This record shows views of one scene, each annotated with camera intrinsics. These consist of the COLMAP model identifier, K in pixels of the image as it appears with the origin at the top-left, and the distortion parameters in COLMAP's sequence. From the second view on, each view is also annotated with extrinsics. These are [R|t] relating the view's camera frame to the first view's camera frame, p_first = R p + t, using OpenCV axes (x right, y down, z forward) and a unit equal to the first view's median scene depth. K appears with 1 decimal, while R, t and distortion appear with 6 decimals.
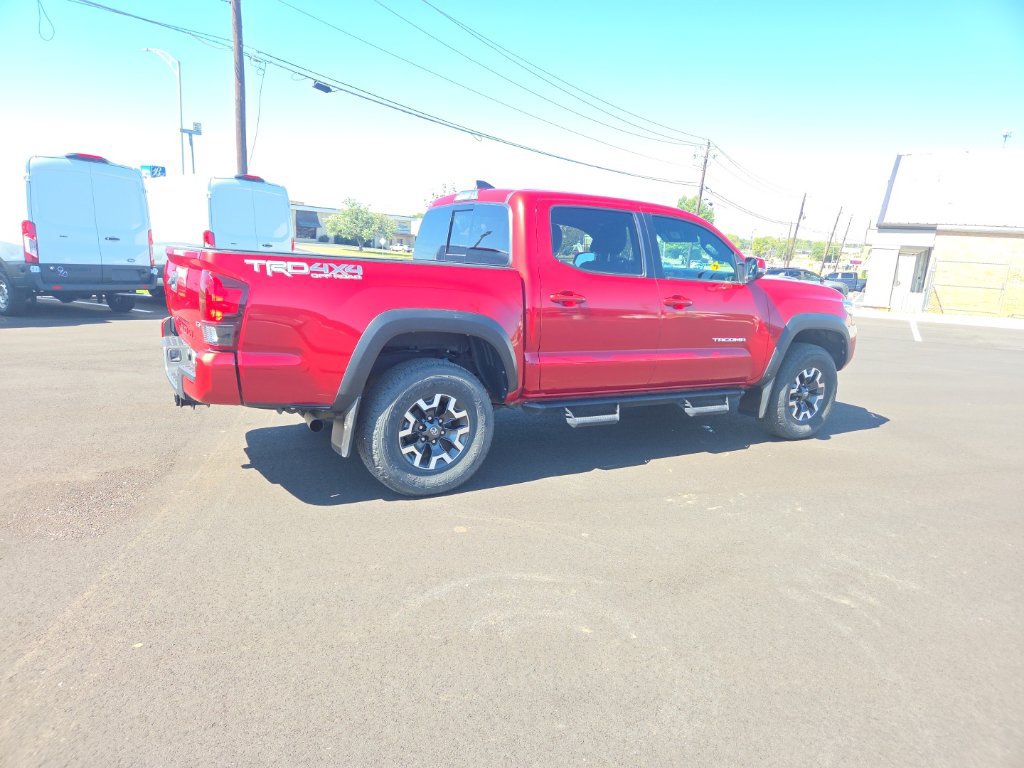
lens RADIAL K [[691.3, 0, 504.4], [0, 691.3, 383.0], [0, 0, 1]] dist [0.076835, -0.069940]
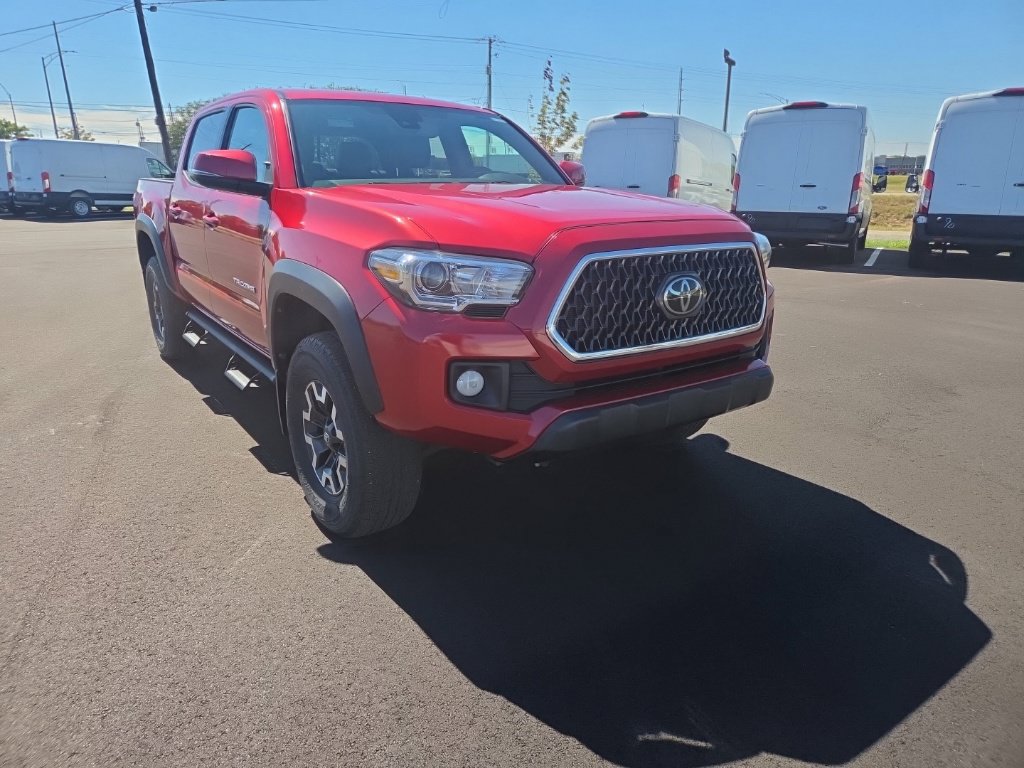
lens RADIAL K [[688.6, 0, 492.0], [0, 688.6, 370.8], [0, 0, 1]] dist [0.074062, -0.065907]
pose [[0.051349, 0.213428, -0.975608, 1.082649], [-0.186080, 0.961834, 0.200621, -0.173859], [0.981192, 0.171240, 0.089104, 1.301499]]
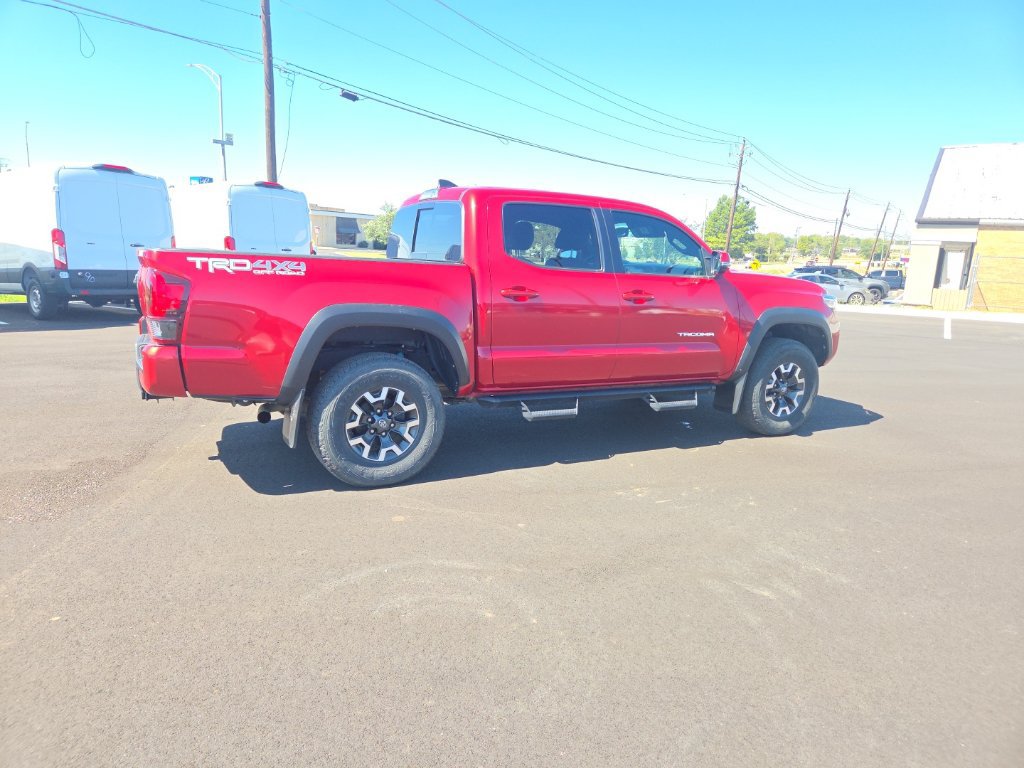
lens RADIAL K [[689.5, 0, 496.4], [0, 689.5, 381.8], [0, 0, 1]] dist [0.084421, -0.085675]
pose [[0.997677, -0.002177, -0.068087, 0.116060], [0.001782, 0.999981, -0.005869, 0.012110], [0.068099, 0.005734, 0.997662, -0.007698]]
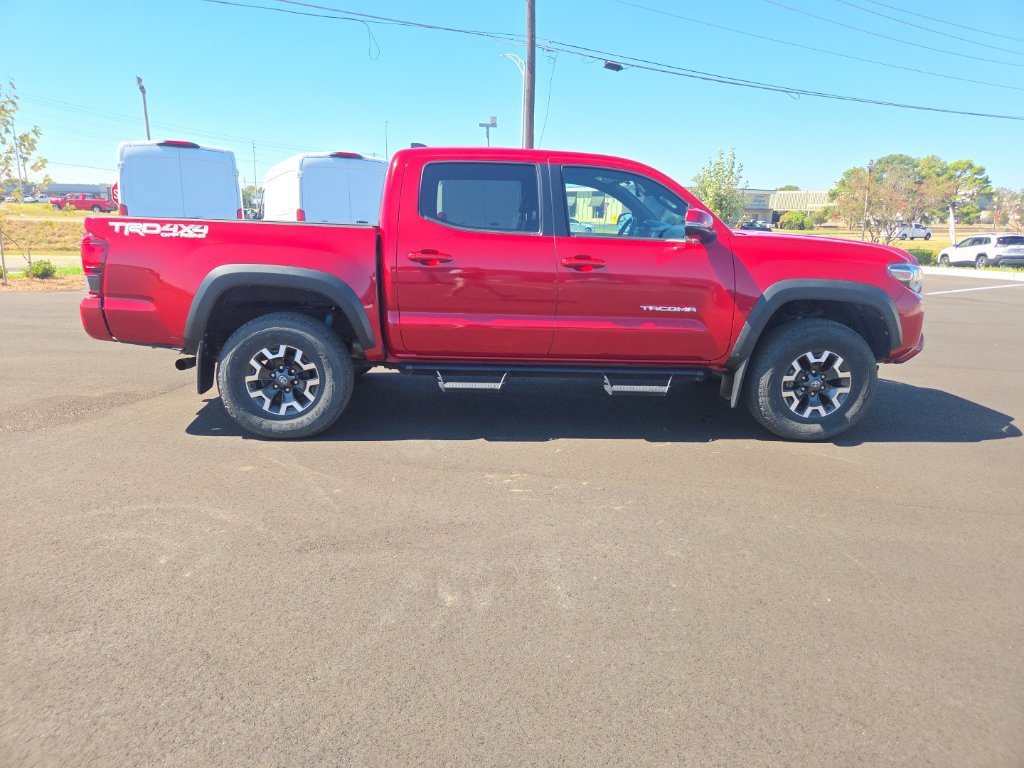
lens RADIAL K [[688.6, 0, 492.0], [0, 688.6, 370.8], [0, 0, 1]] dist [0.074062, -0.065907]
pose [[0.875235, 0.071374, -0.478404, 0.596856], [-0.065636, 0.997430, 0.028729, 0.002951], [0.479225, 0.006256, 0.877670, 0.176882]]
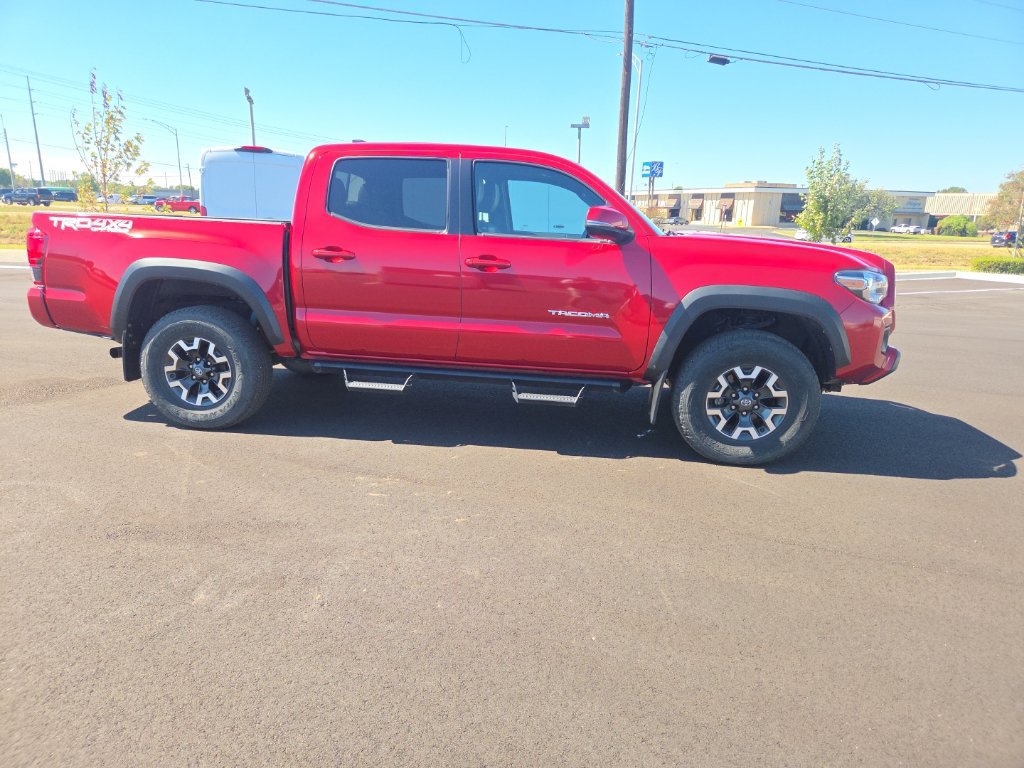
lens RADIAL K [[689.3, 0, 494.8], [0, 689.3, 384.0], [0, 0, 1]] dist [0.077794, -0.070832]
pose [[0.768040, 0.116340, -0.629746, 0.827476], [-0.104332, 0.992954, 0.056197, -0.019192], [0.631846, 0.022541, 0.774766, 0.369650]]
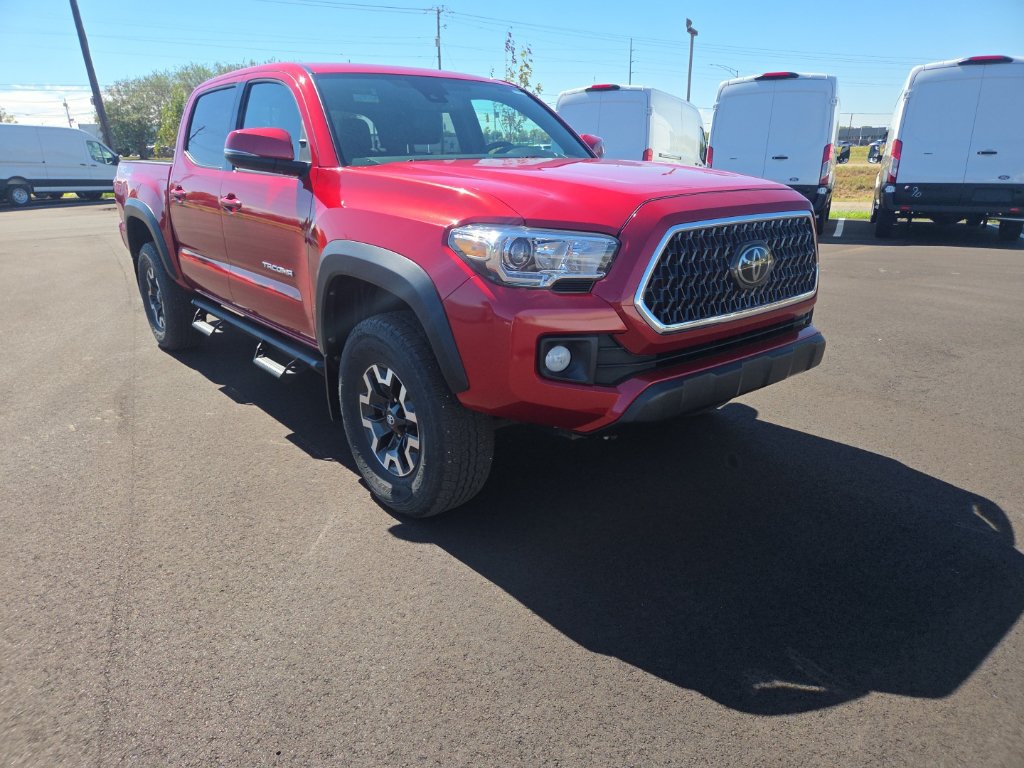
lens RADIAL K [[691.3, 0, 495.4], [0, 691.3, 389.1], [0, 0, 1]] dist [0.076251, -0.068634]
pose [[0.122250, 0.259963, -0.957849, 1.080996], [-0.164072, 0.957103, 0.238820, -0.155771], [0.978844, 0.127961, 0.159658, 1.217845]]
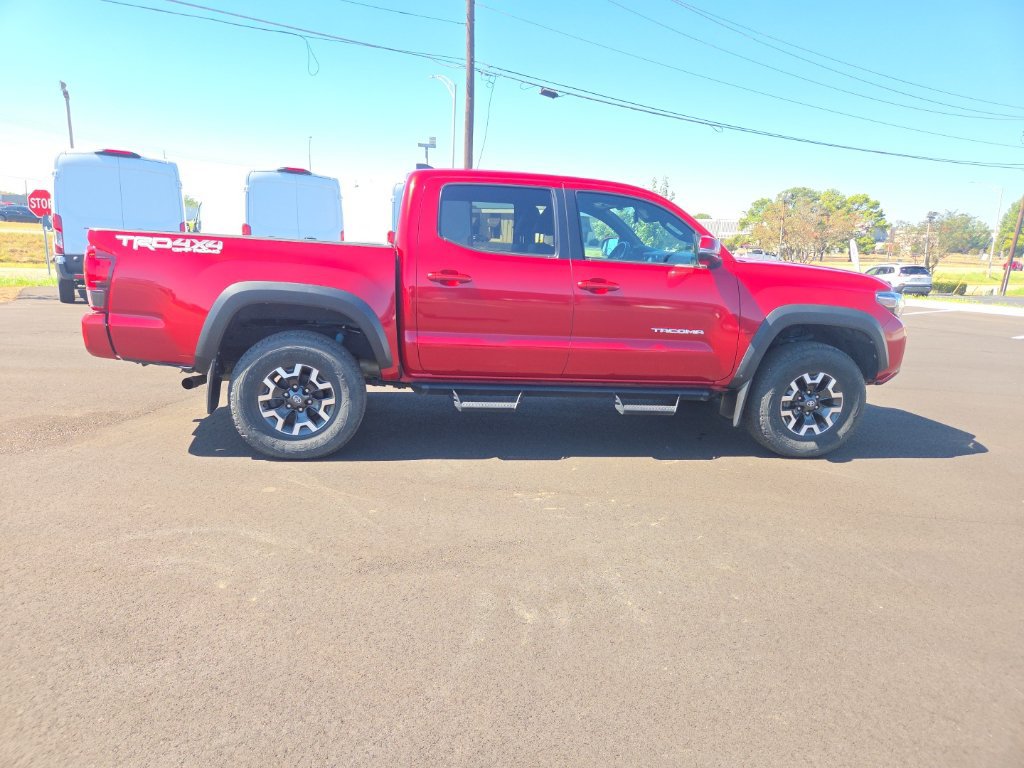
lens RADIAL K [[687.6, 0, 491.0], [0, 687.6, 386.2], [0, 0, 1]] dist [0.077165, -0.068079]
pose [[0.916704, 0.070188, -0.393354, 0.499581], [-0.069906, 0.997440, 0.015064, 0.011067], [0.393404, 0.013689, 0.919264, 0.121390]]
